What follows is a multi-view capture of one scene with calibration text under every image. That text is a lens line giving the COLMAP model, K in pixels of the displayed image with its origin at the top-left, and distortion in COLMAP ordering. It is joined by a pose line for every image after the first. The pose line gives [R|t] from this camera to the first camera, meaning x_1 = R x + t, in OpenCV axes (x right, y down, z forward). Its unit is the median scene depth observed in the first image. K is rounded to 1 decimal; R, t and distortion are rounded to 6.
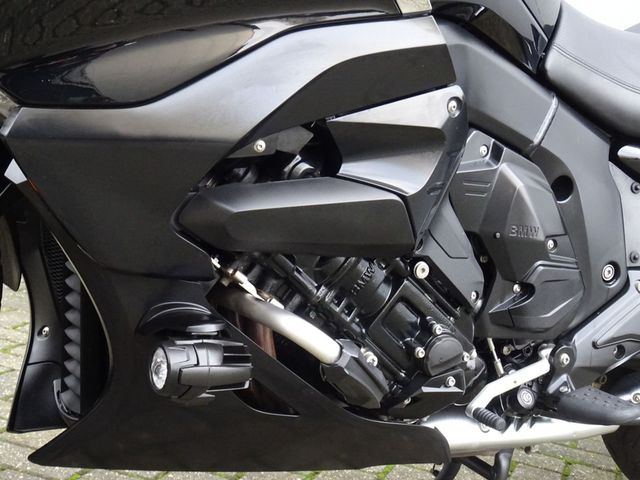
lens RADIAL K [[1112.8, 0, 320.4], [0, 1112.8, 238.4], [0, 0, 1]] dist [-0.008851, 0.000000]
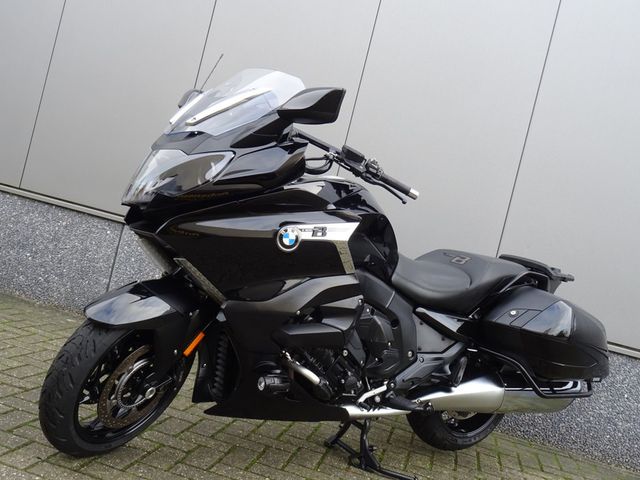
lens RADIAL K [[709.4, 0, 320.7], [0, 709.4, 242.4], [0, 0, 1]] dist [0.017926, 0.000000]
pose [[0.993127, 0.069269, 0.094340, -0.159068], [-0.062708, 0.995516, -0.070826, -0.117419], [-0.098823, 0.064423, 0.993017, -0.814749]]
